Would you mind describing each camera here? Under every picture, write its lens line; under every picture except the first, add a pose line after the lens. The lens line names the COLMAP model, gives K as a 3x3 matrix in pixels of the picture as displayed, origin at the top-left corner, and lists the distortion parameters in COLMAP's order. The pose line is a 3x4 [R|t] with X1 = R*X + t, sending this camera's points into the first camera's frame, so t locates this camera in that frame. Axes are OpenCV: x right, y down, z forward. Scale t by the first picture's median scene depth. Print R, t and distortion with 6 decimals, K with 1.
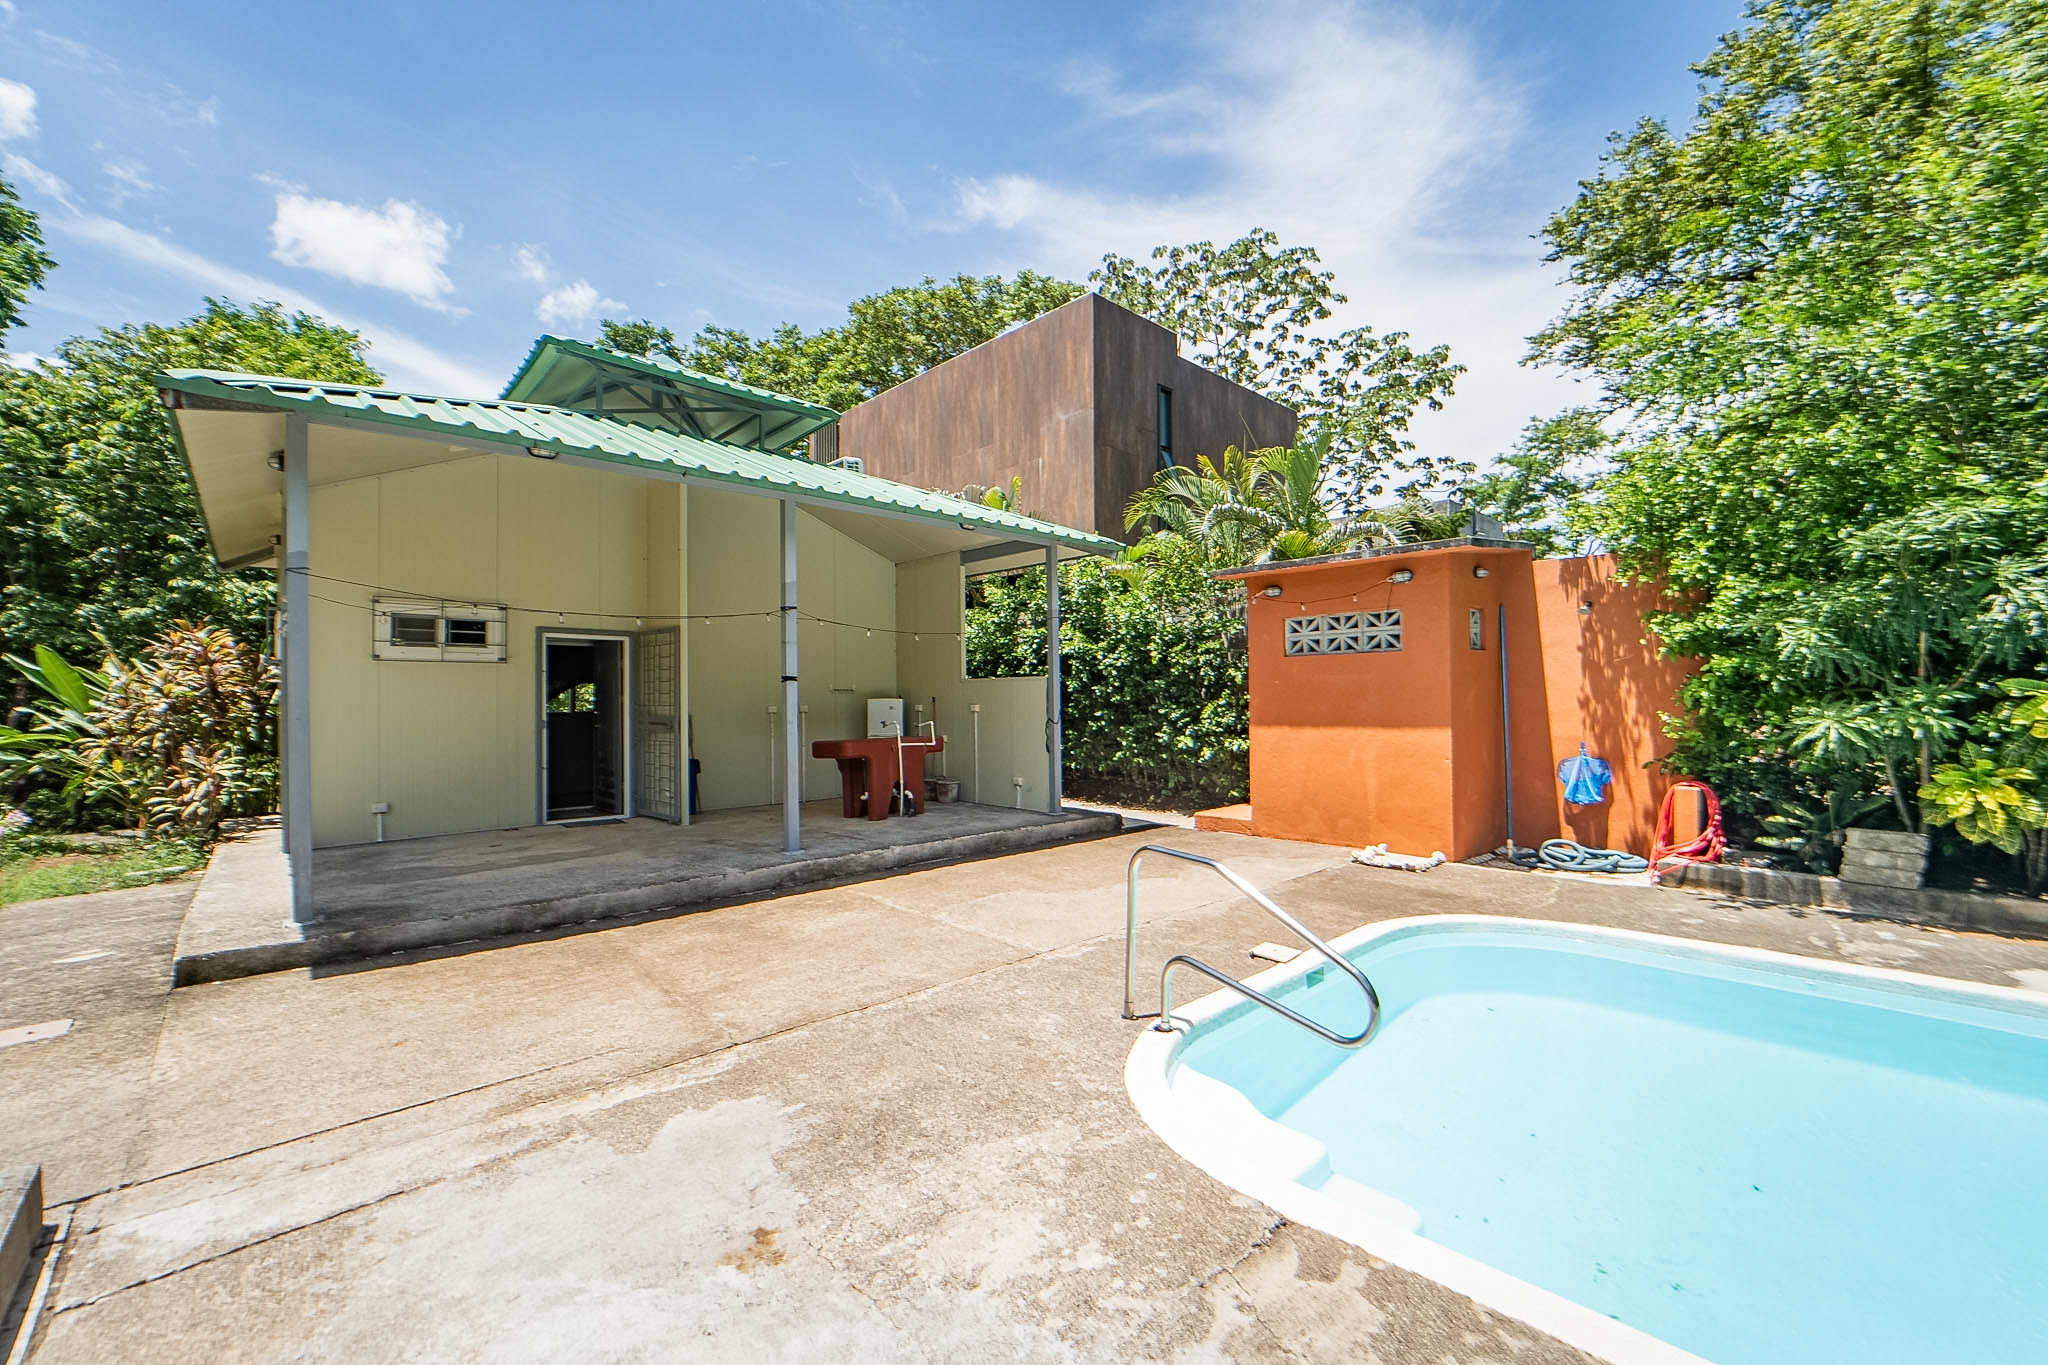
lens RADIAL K [[829.3, 0, 1039.7], [0, 829.3, 694.3], [0, 0, 1]] dist [-0.024183, 0.001604]
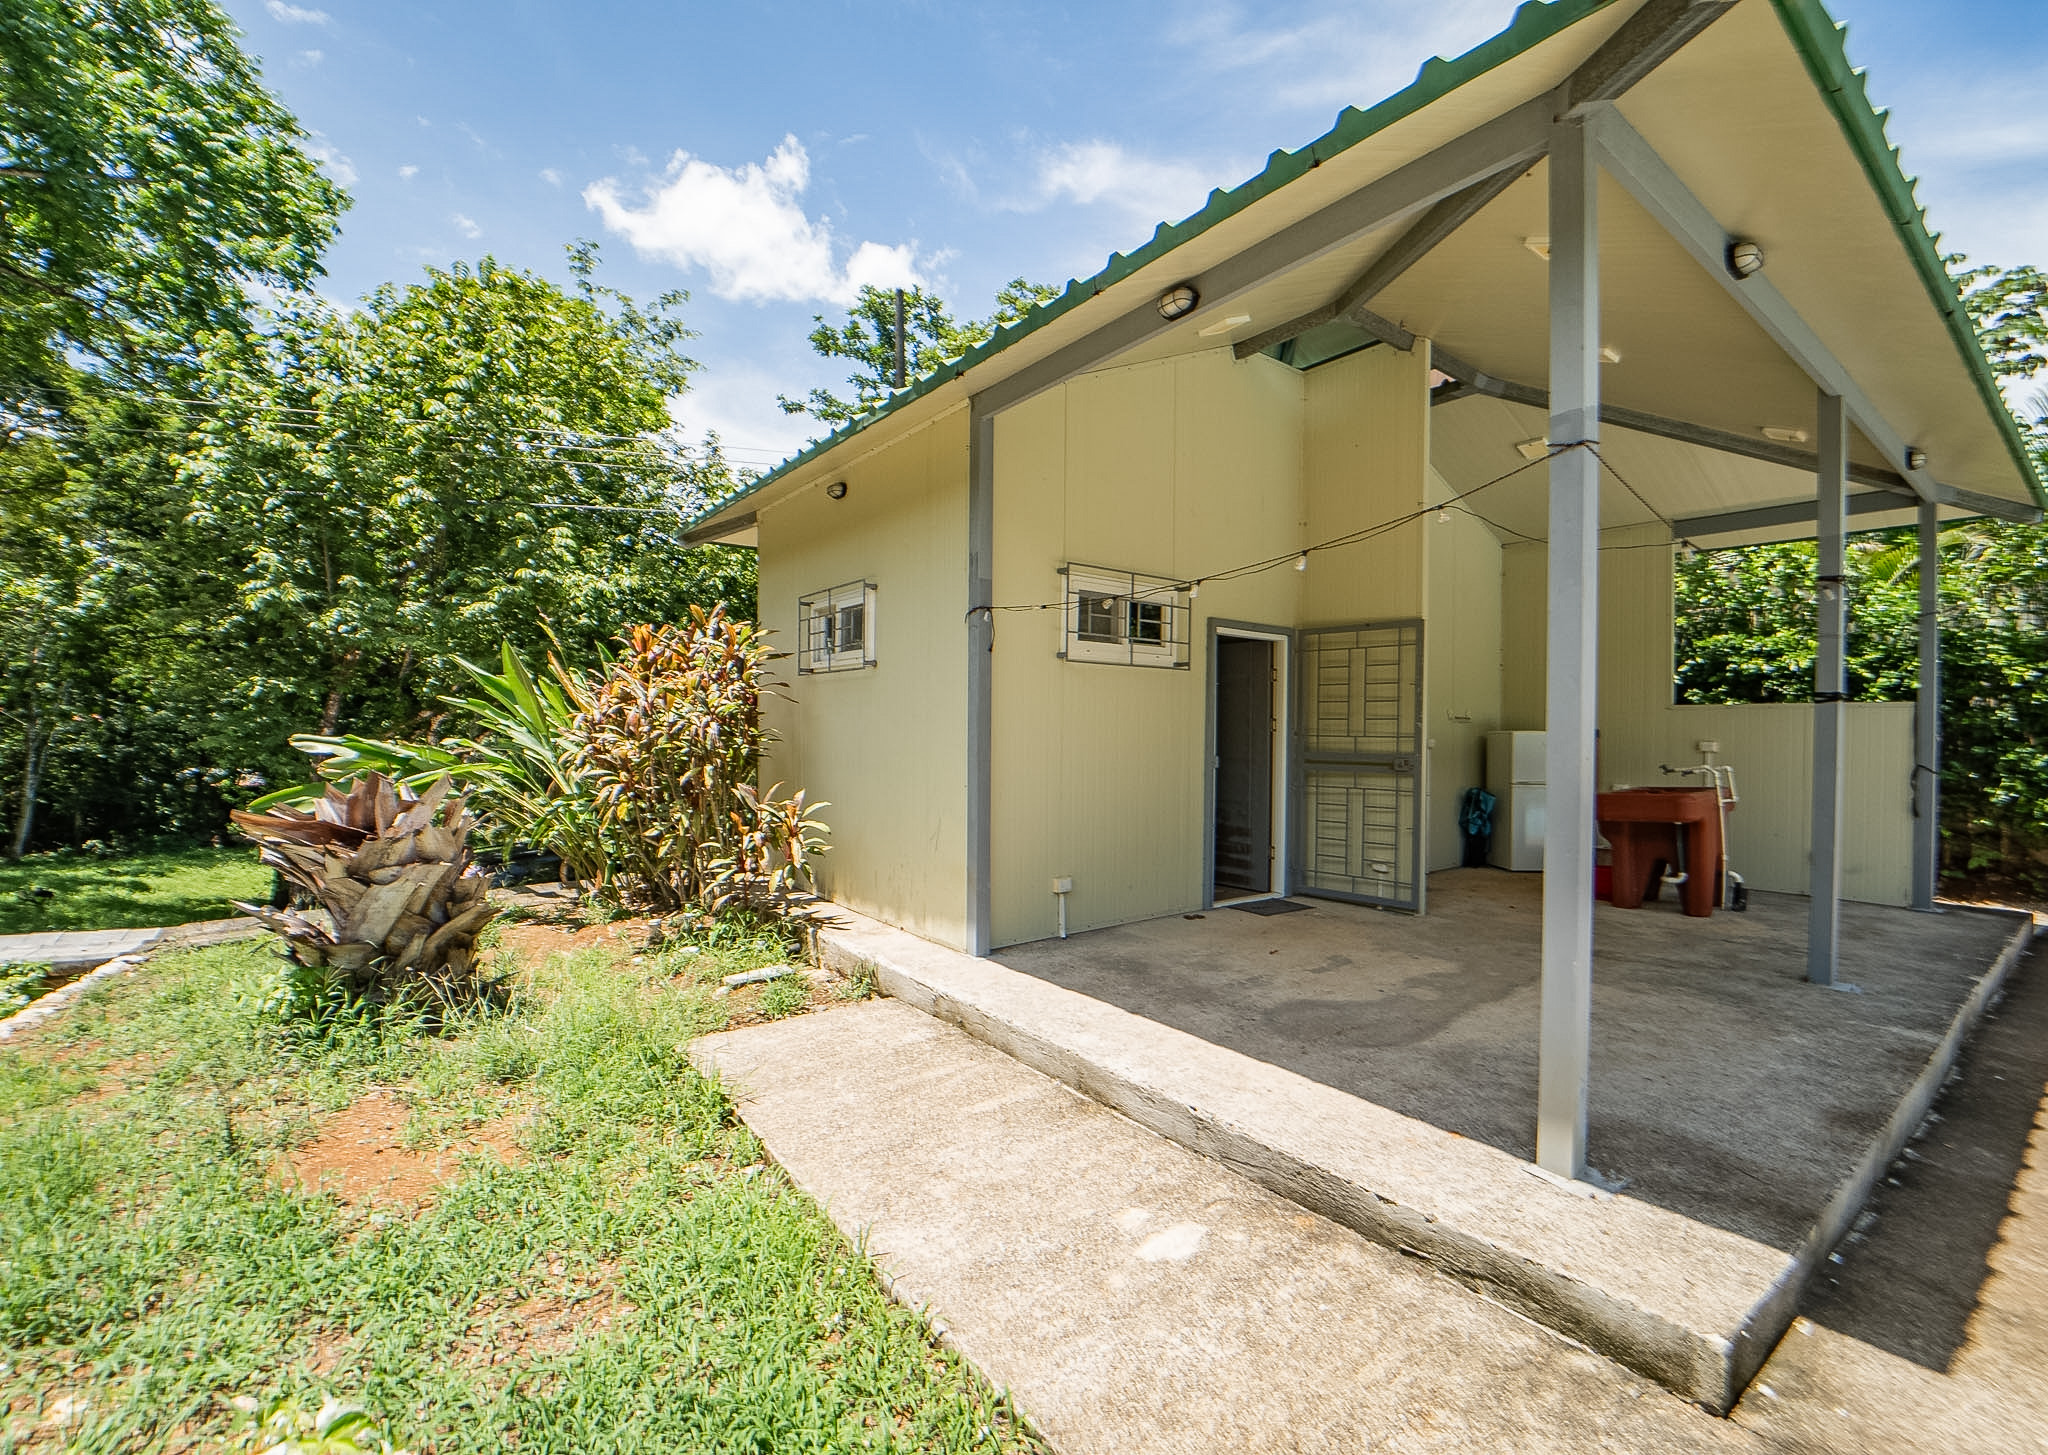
lens RADIAL K [[898.5, 0, 1023.2], [0, 898.5, 738.1], [0, 0, 1]] dist [-0.020450, -0.000093]
pose [[0.991876, 0.015801, -0.126226, -0.690603], [-0.013737, 0.999758, 0.017205, 0.007066], [0.126467, -0.015331, 0.991852, 0.258148]]
